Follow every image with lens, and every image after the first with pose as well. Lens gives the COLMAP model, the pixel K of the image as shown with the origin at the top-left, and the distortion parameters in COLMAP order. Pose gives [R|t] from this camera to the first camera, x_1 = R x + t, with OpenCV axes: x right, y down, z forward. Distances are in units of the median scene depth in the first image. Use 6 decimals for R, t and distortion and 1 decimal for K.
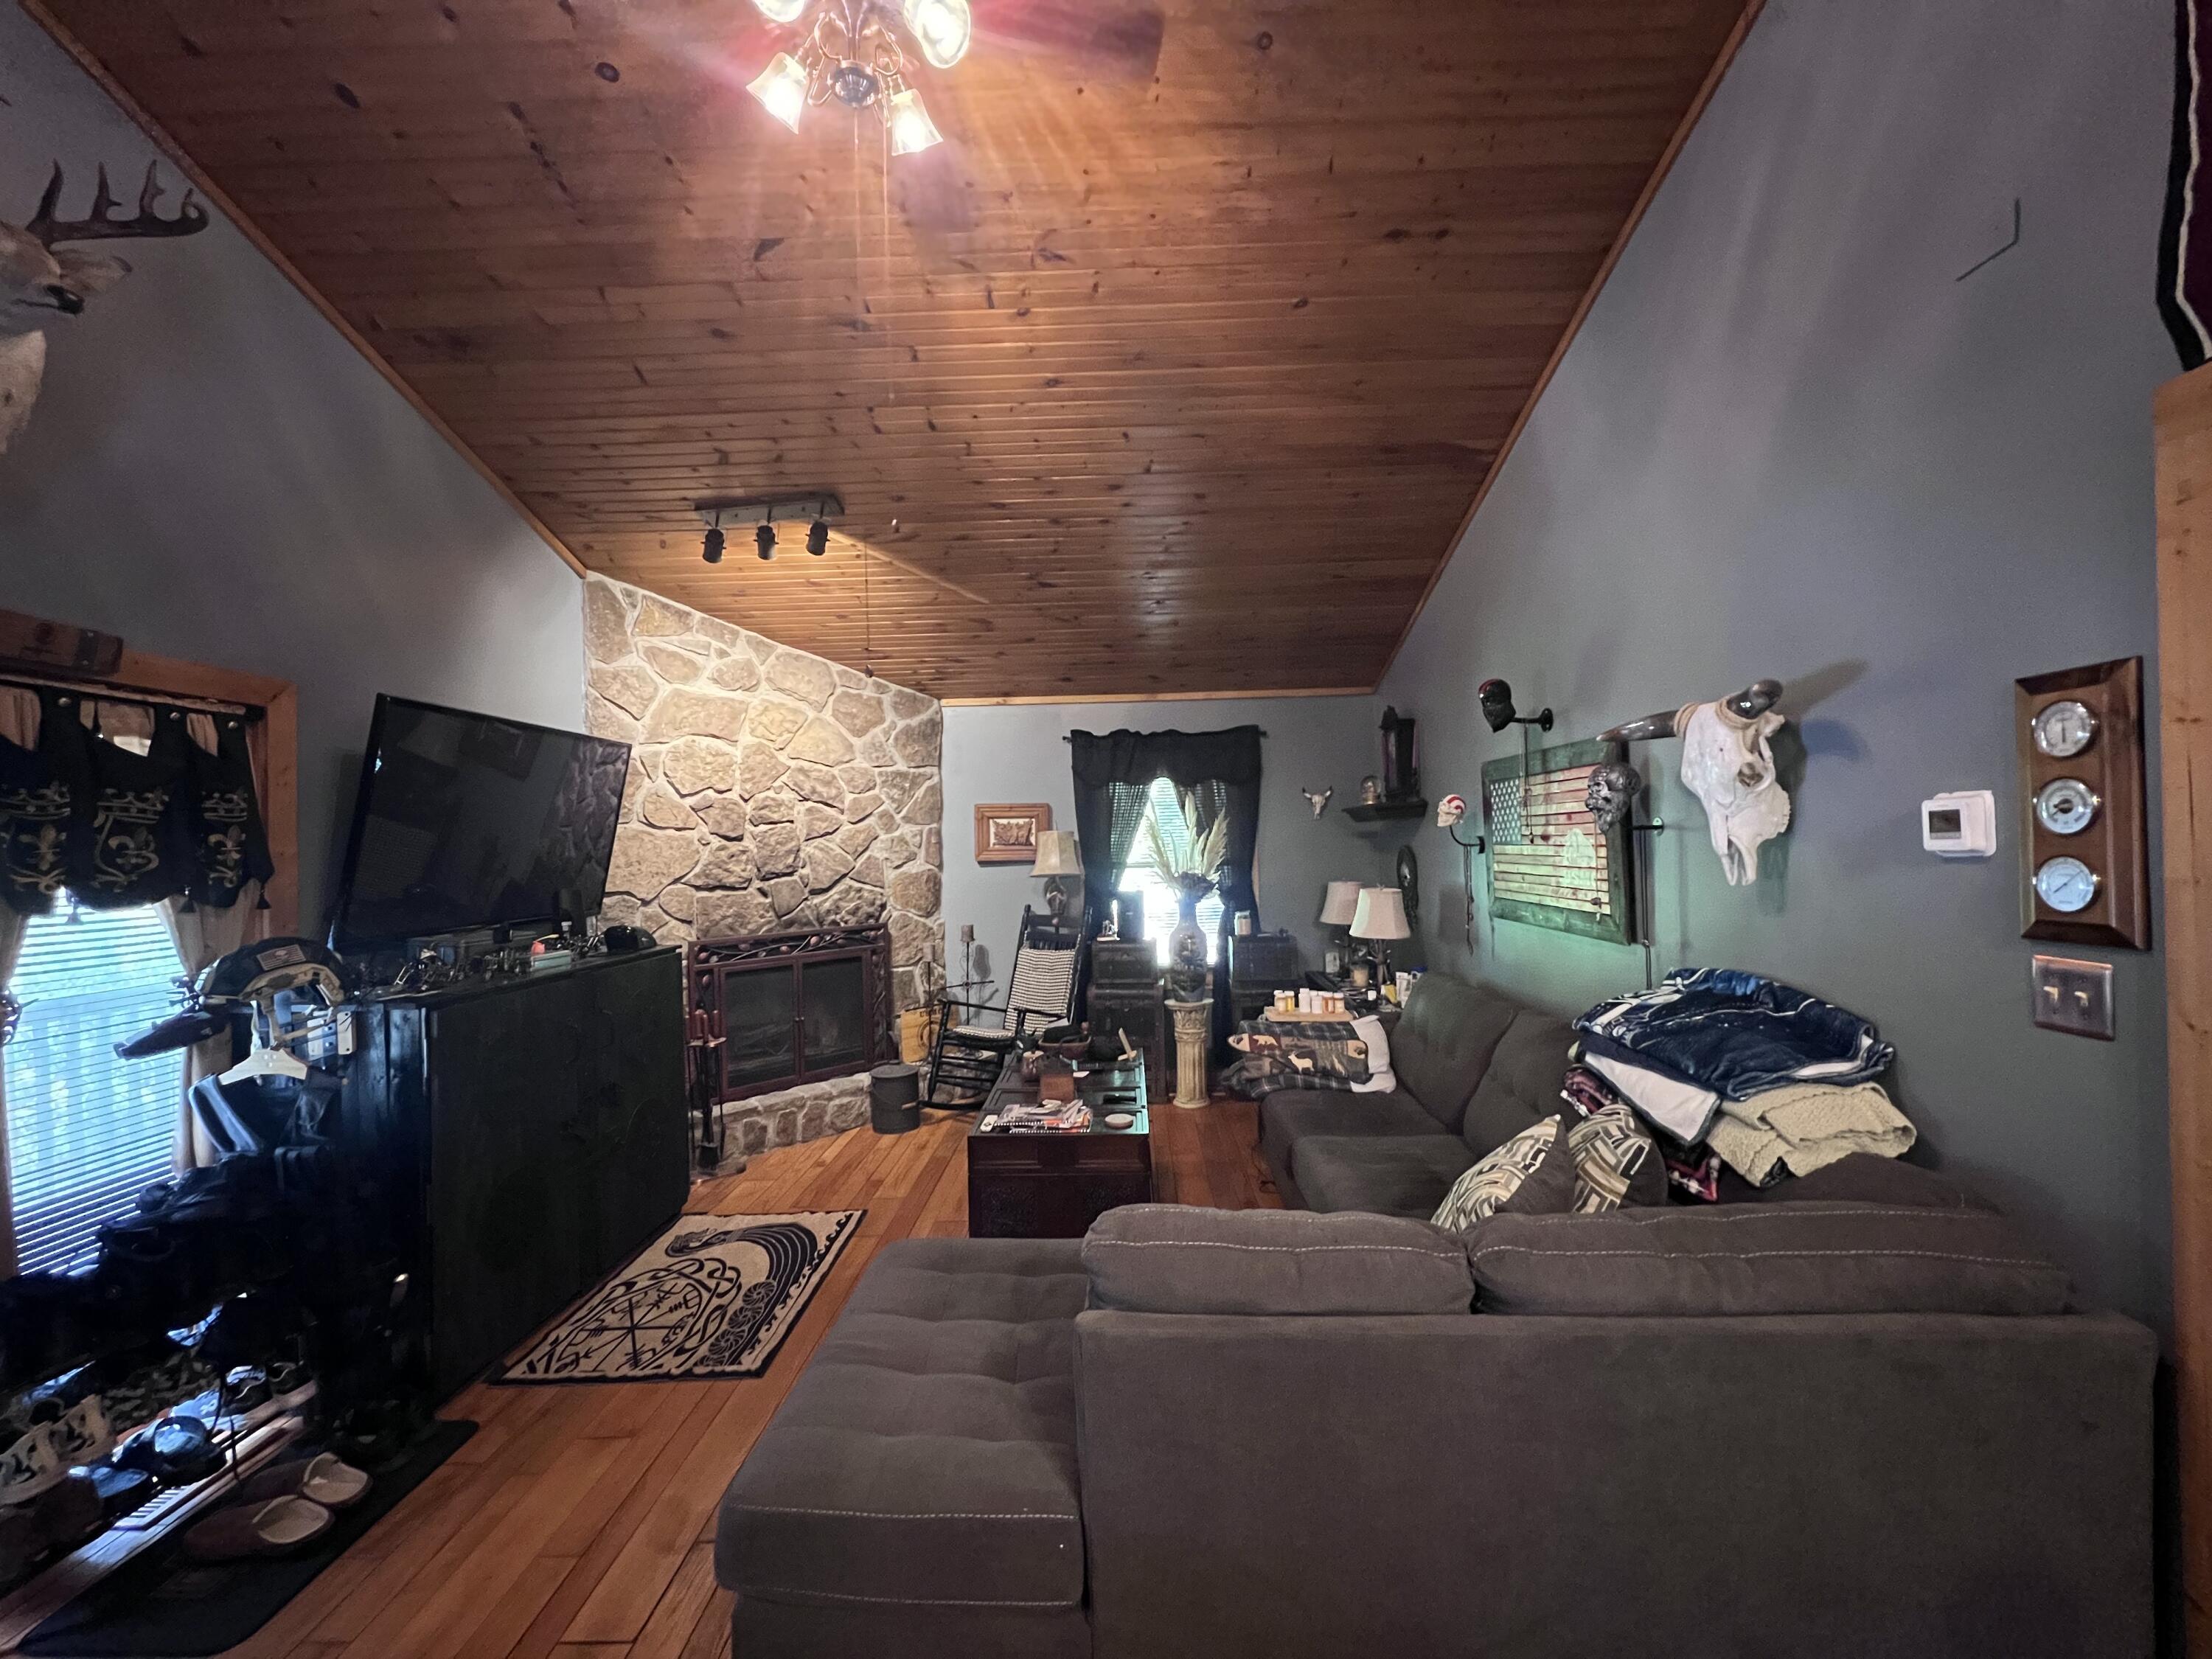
lens RADIAL K [[877.5, 0, 1110.1], [0, 877.5, 836.6], [0, 0, 1]] dist [-0.001196, 0.000460]
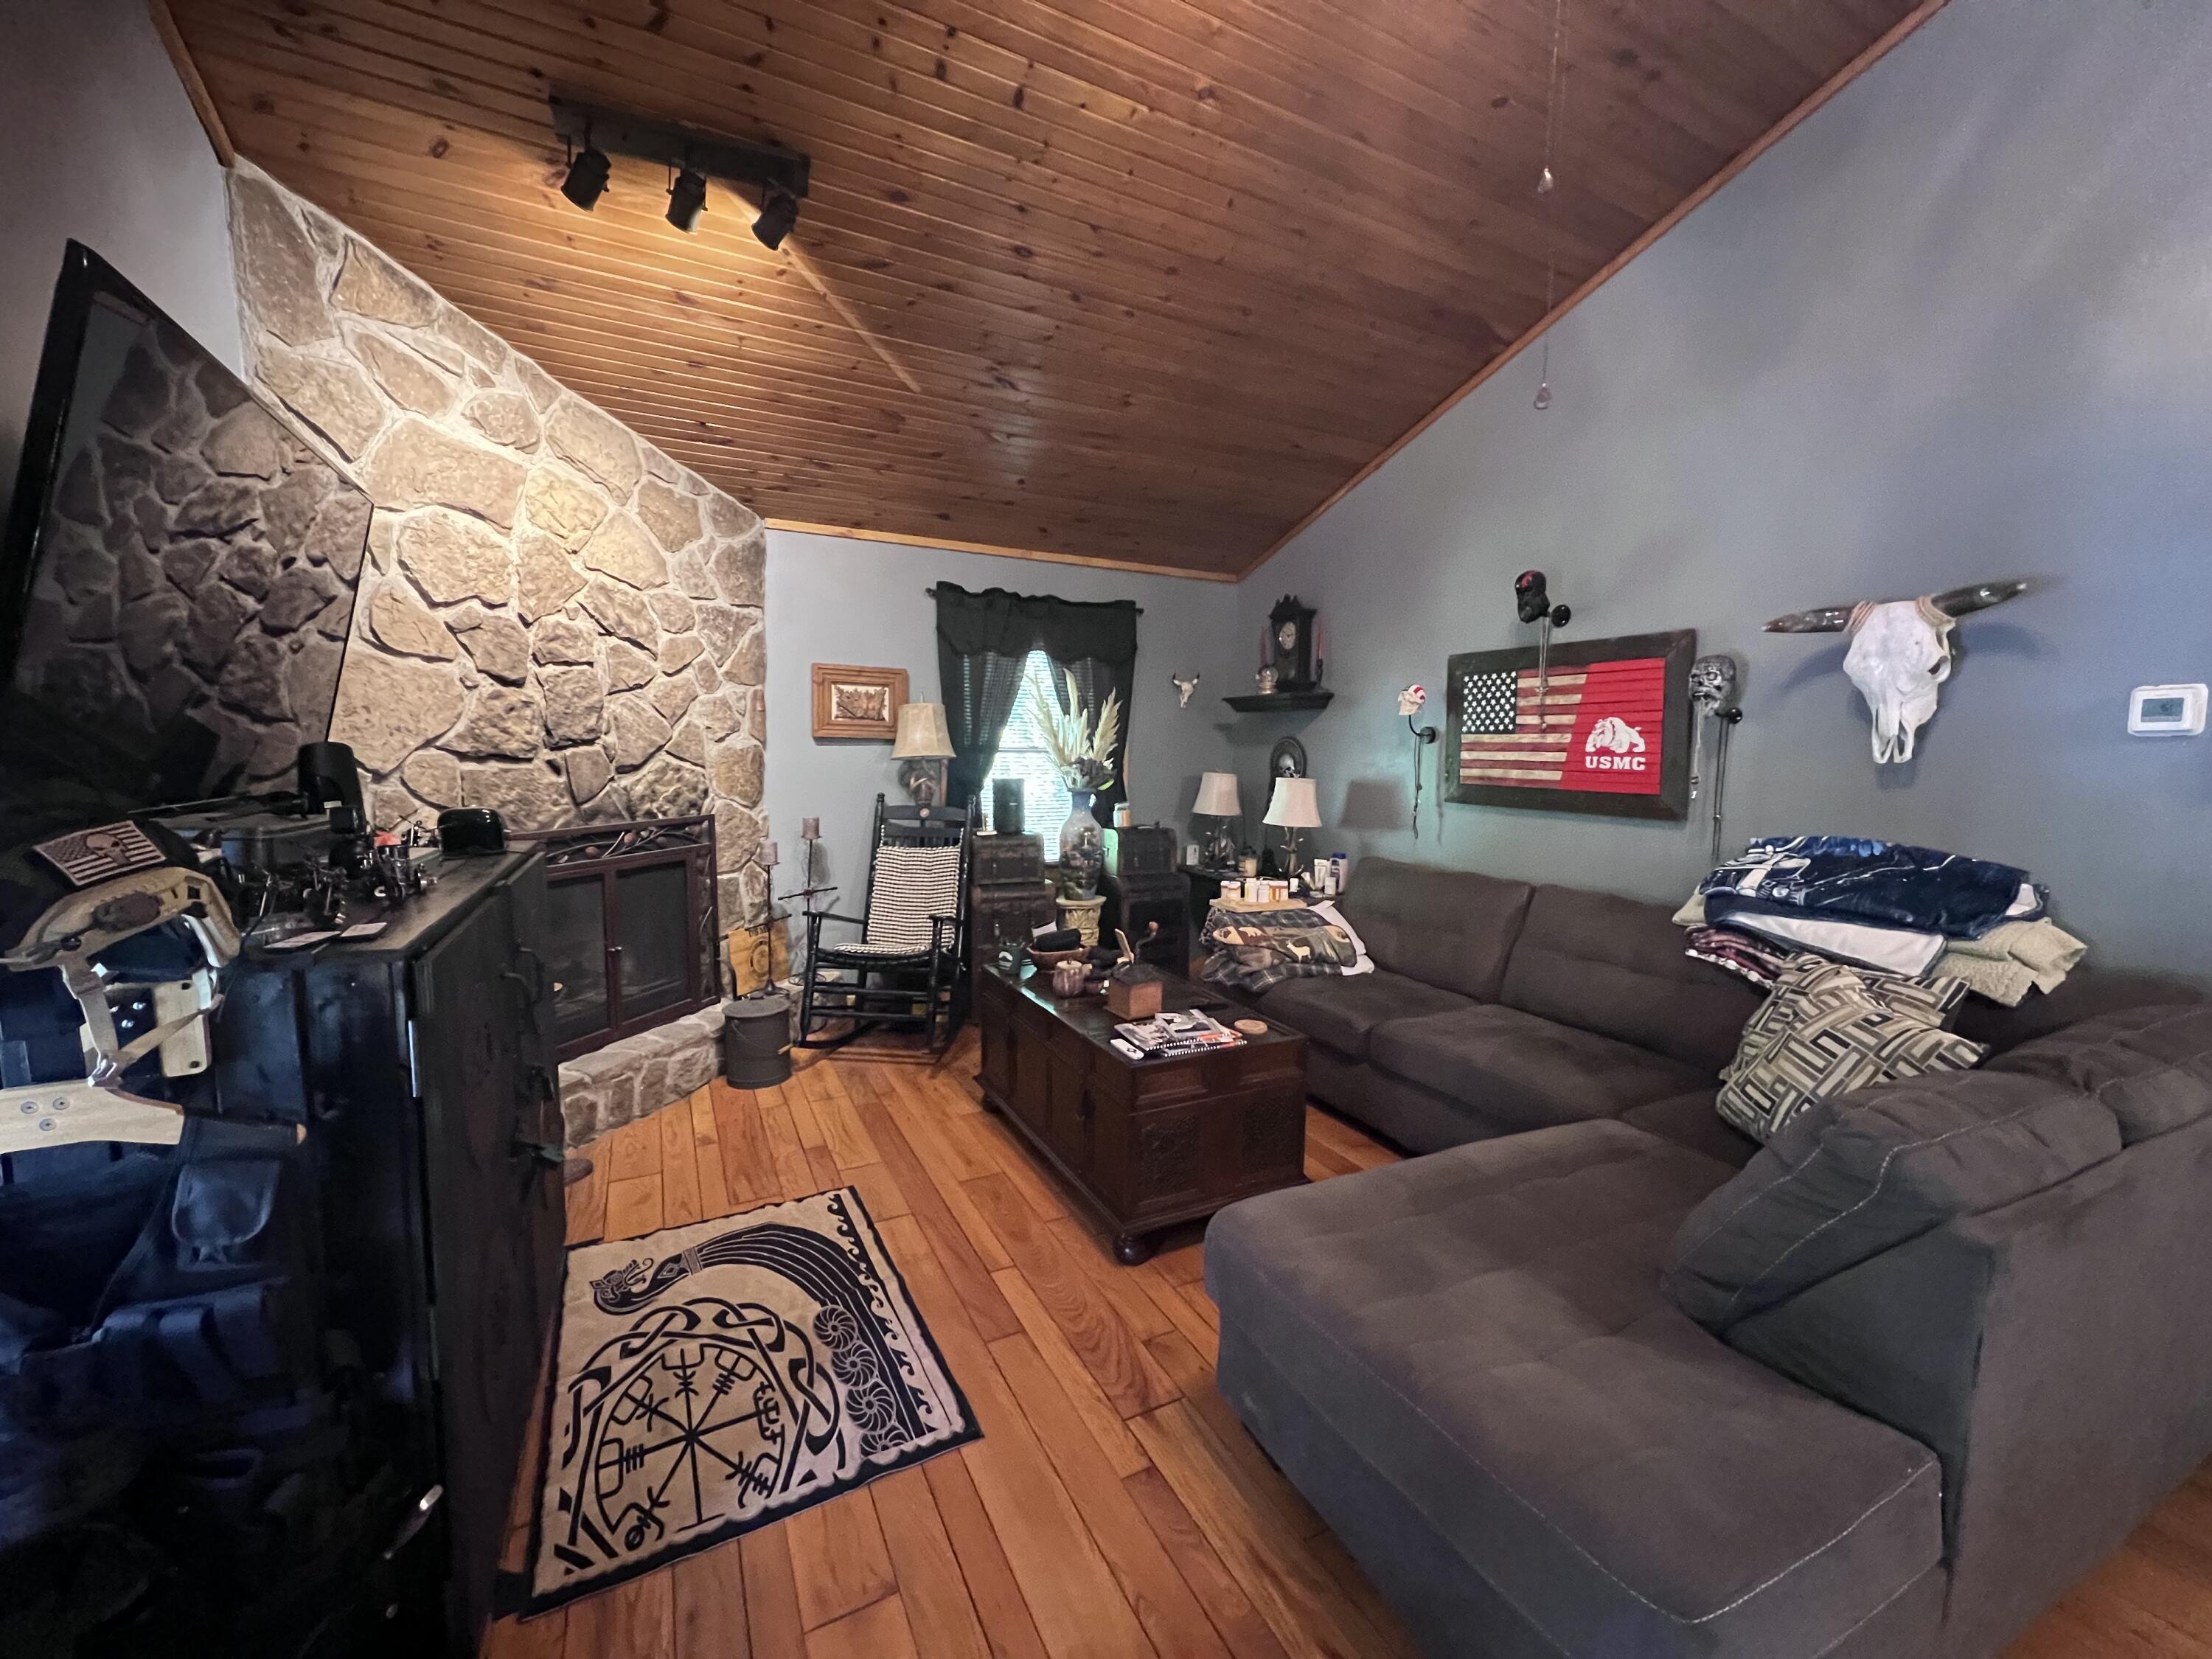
lens RADIAL K [[877.5, 0, 1108.4], [0, 877.5, 836.2], [0, 0, 1]] dist [-0.001196, 0.000460]
pose [[0.878983, -0.013053, 0.476674, -0.386668], [-0.037400, 0.994659, 0.096202, 0.040174], [-0.475384, -0.102387, 0.873800, 0.235213]]
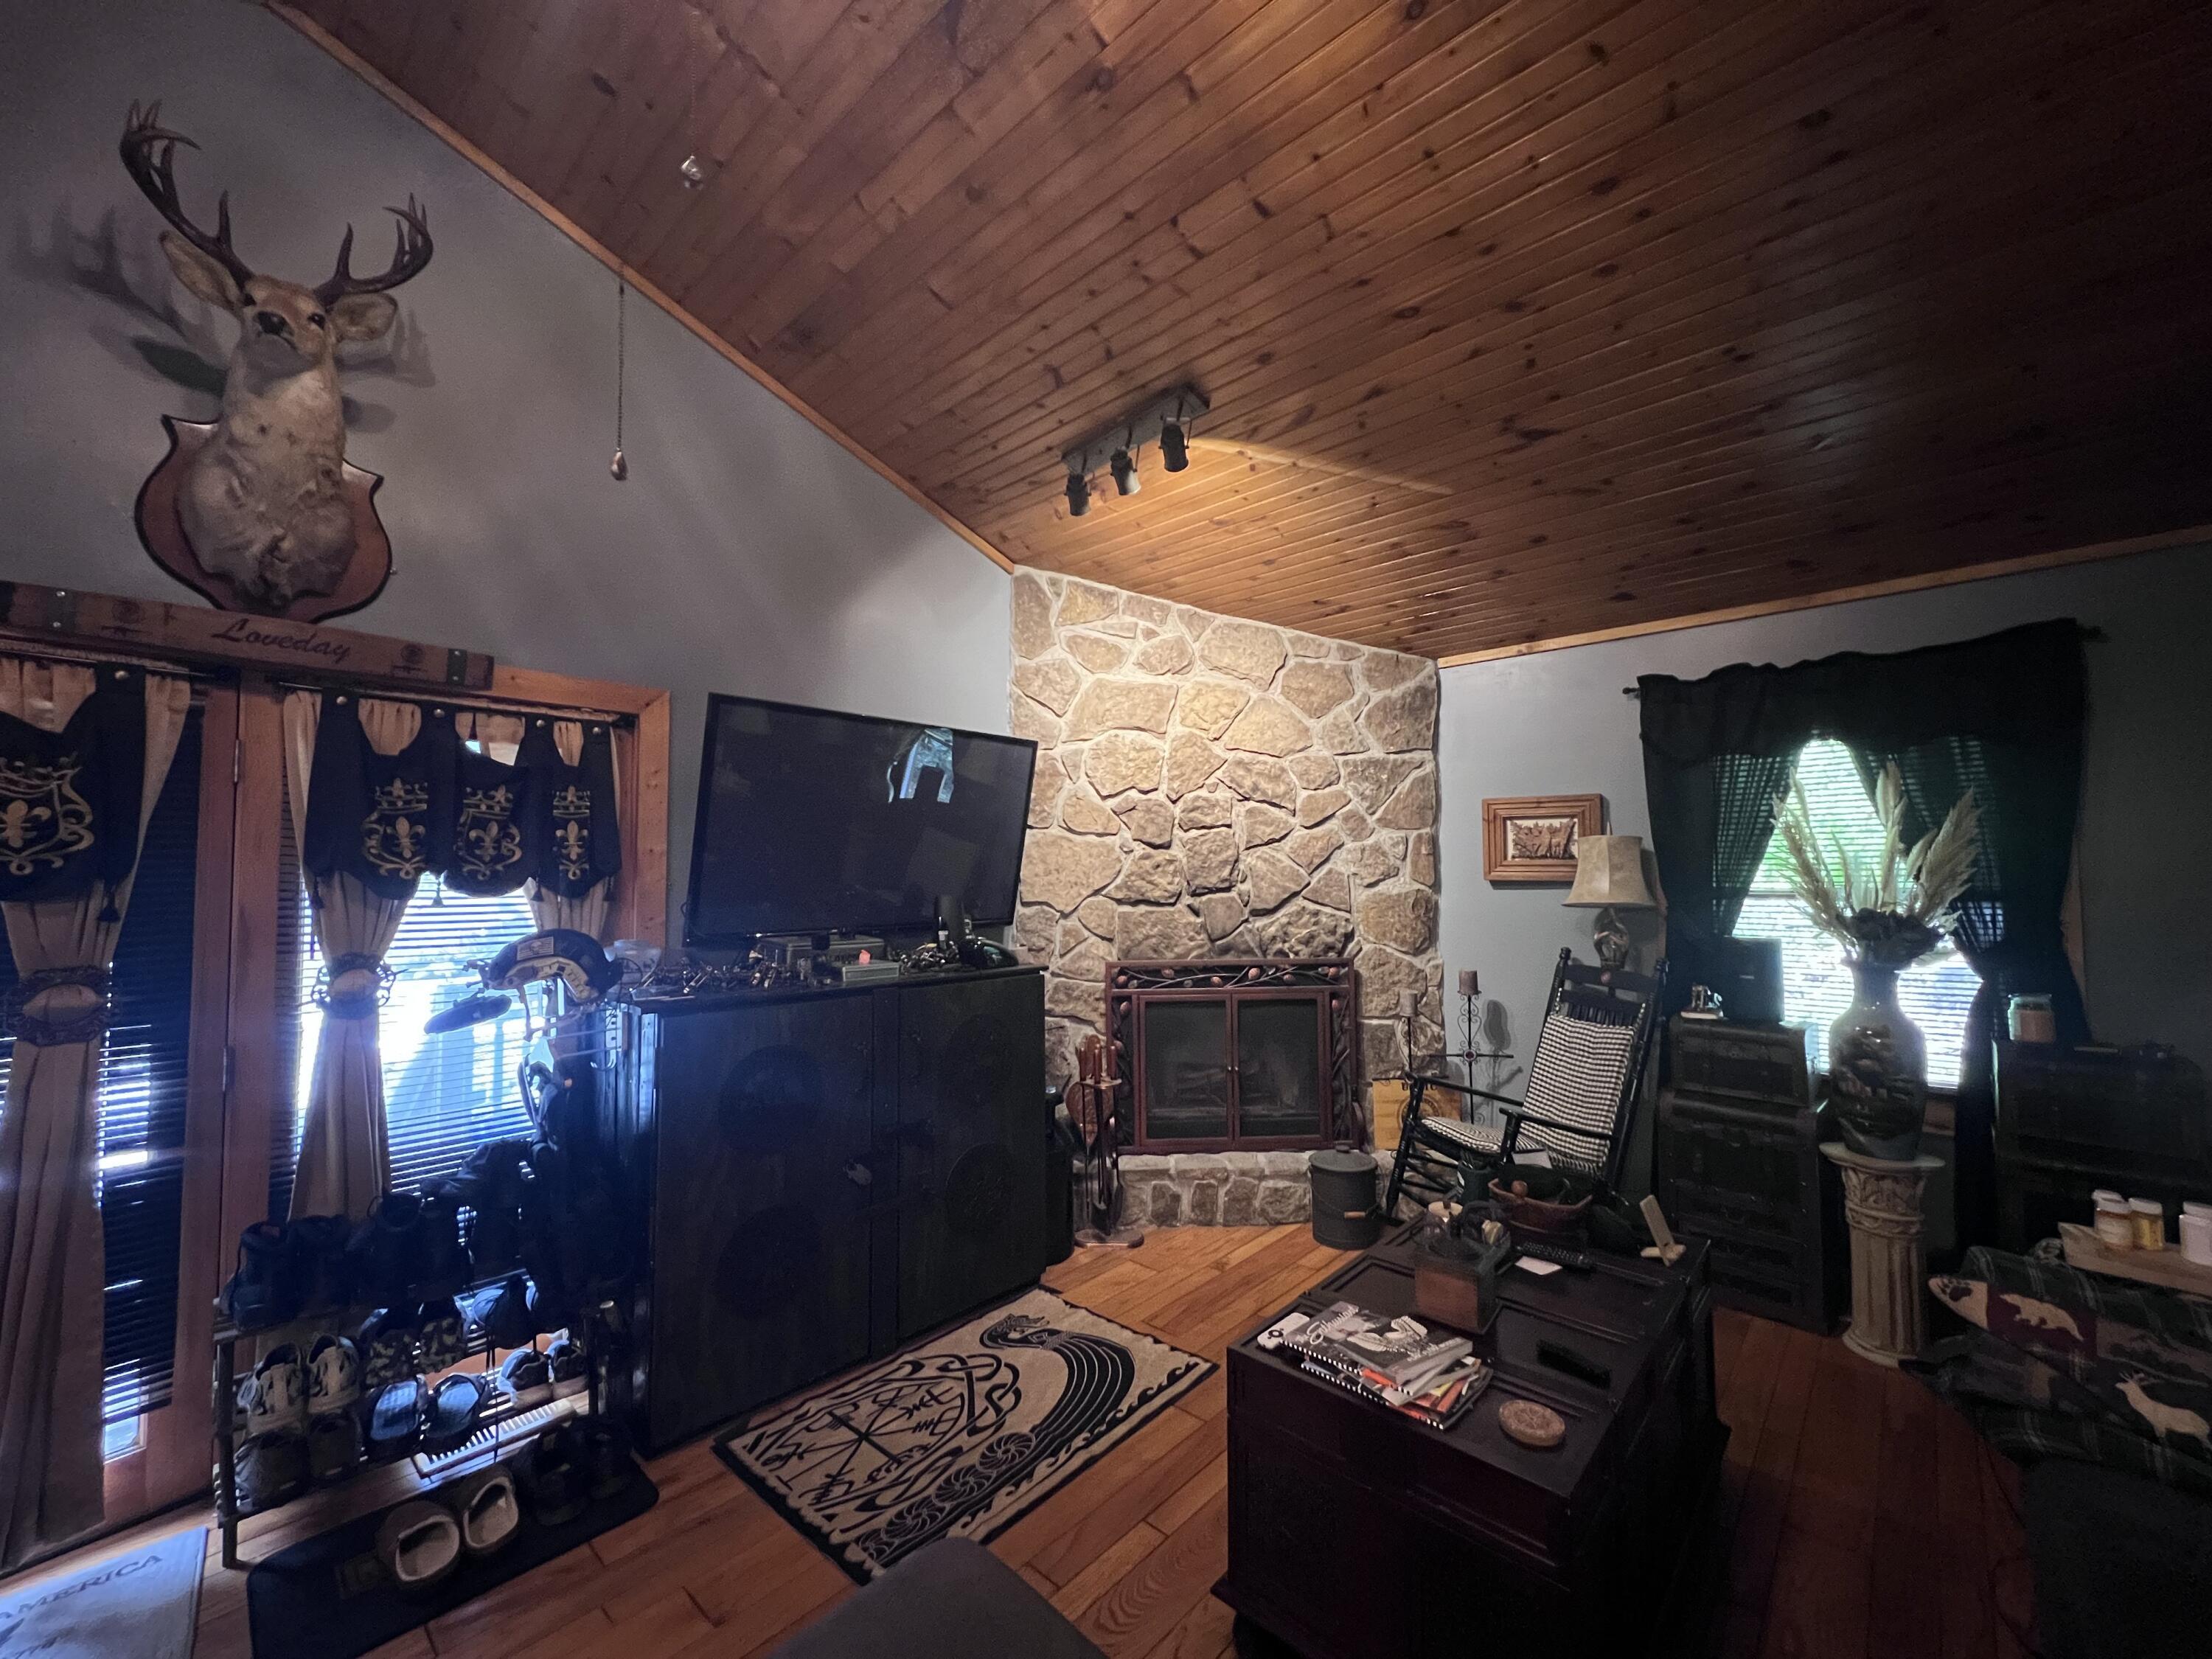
lens RADIAL K [[877.5, 0, 1110.5], [0, 877.5, 837.1], [0, 0, 1]] dist [-0.001196, 0.000460]
pose [[0.748797, -0.008750, -0.662742, 0.114659], [-0.007349, 0.999742, -0.021502, 0.013635], [0.662759, 0.020971, 0.748539, 0.356244]]
